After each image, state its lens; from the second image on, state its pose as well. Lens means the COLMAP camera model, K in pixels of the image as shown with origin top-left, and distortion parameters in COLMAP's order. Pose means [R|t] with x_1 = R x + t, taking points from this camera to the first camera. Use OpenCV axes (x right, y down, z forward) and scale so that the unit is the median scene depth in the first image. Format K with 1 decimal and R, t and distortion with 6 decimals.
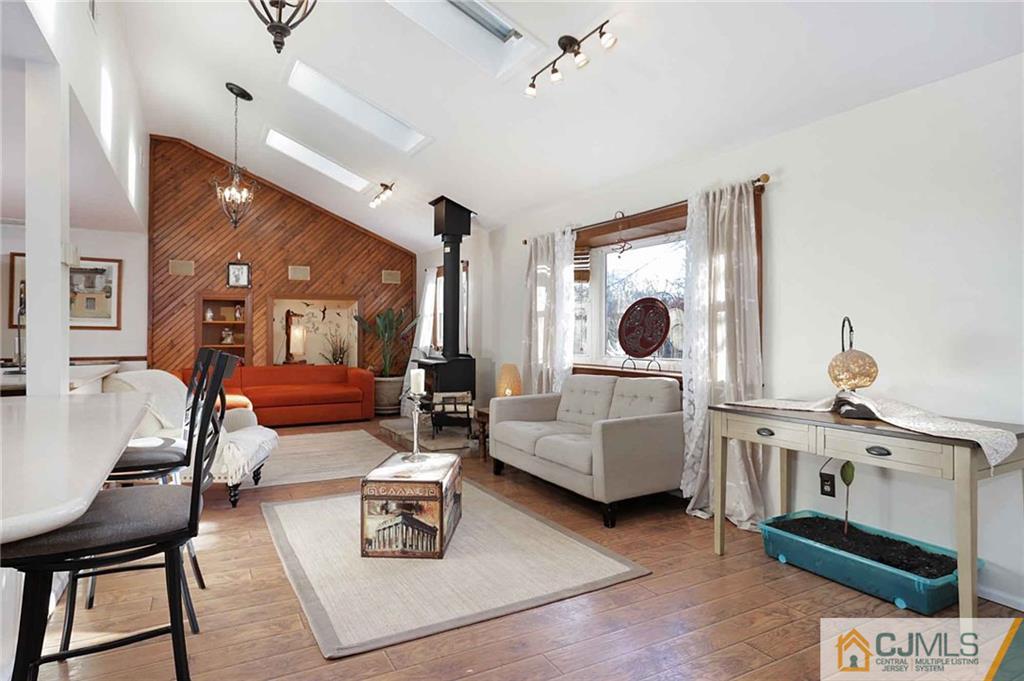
lens RADIAL K [[570.2, 0, 524.6], [0, 570.2, 330.7], [0, 0, 1]] dist [0.001689, -0.000004]
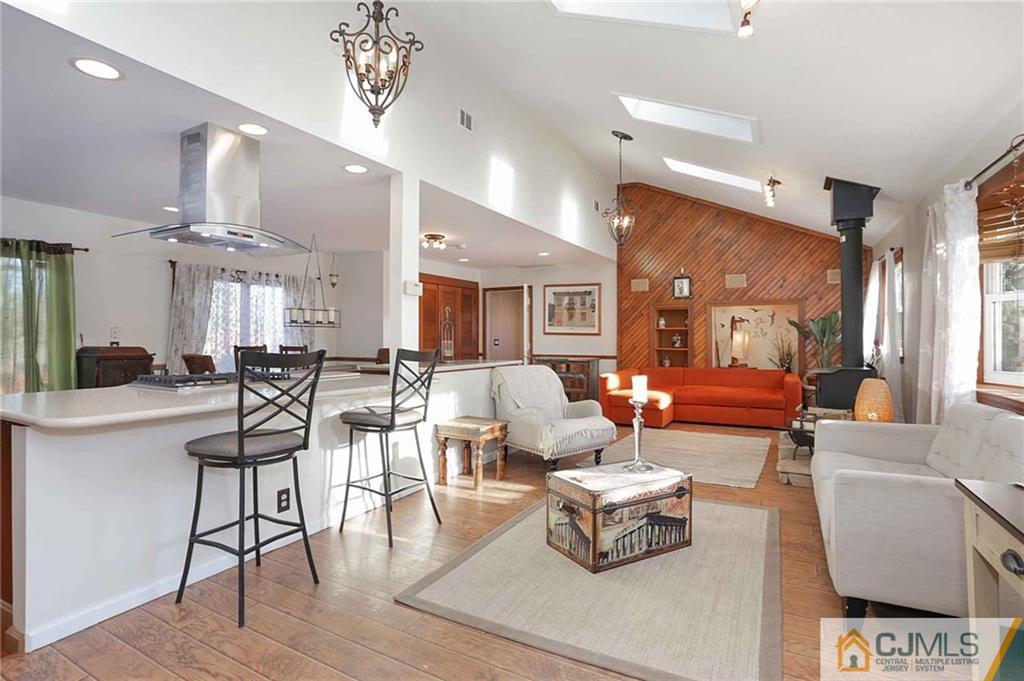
lens RADIAL K [[526.1, 0, 541.2], [0, 526.1, 336.1], [0, 0, 1]] dist [-0.027108, 0.000197]
pose [[0.563964, -0.001205, -0.825799, 0.222608], [0.002632, 0.999996, 0.000338, -0.000842], [0.825795, -0.002364, 0.563965, 0.176480]]
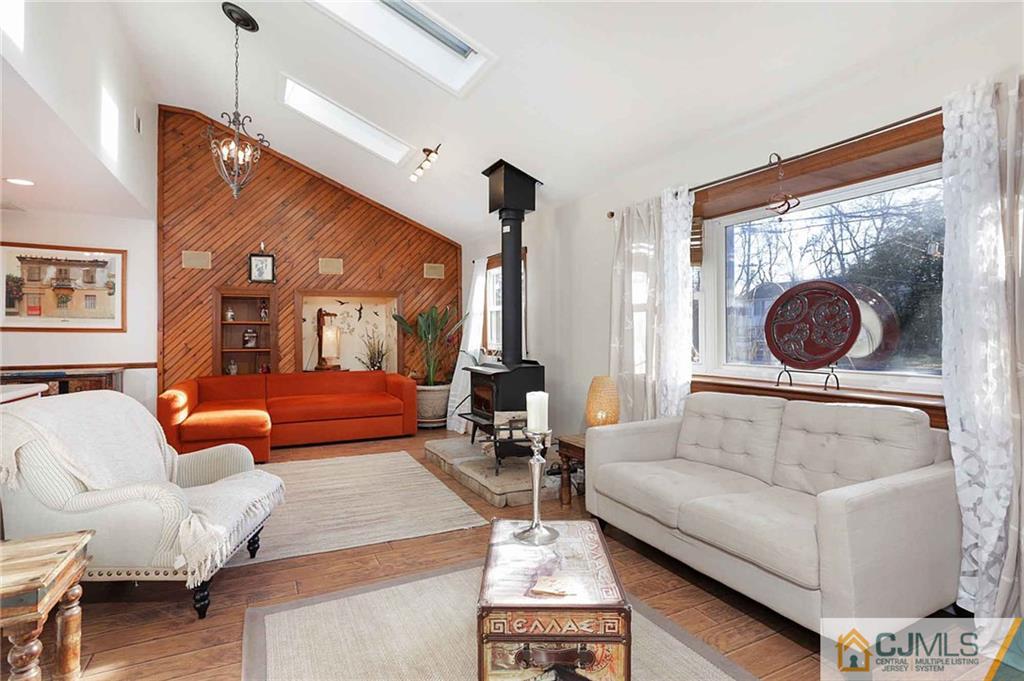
lens RADIAL K [[521.7, 0, 512.0], [0, 521.7, 340.5], [0, 0, 1]] dist [-0.007180, -0.000104]
pose [[0.997575, -0.003850, -0.069487, -0.070466], [0.005017, 0.999849, 0.016632, 0.000919], [0.069413, -0.016941, 0.997444, 0.245981]]
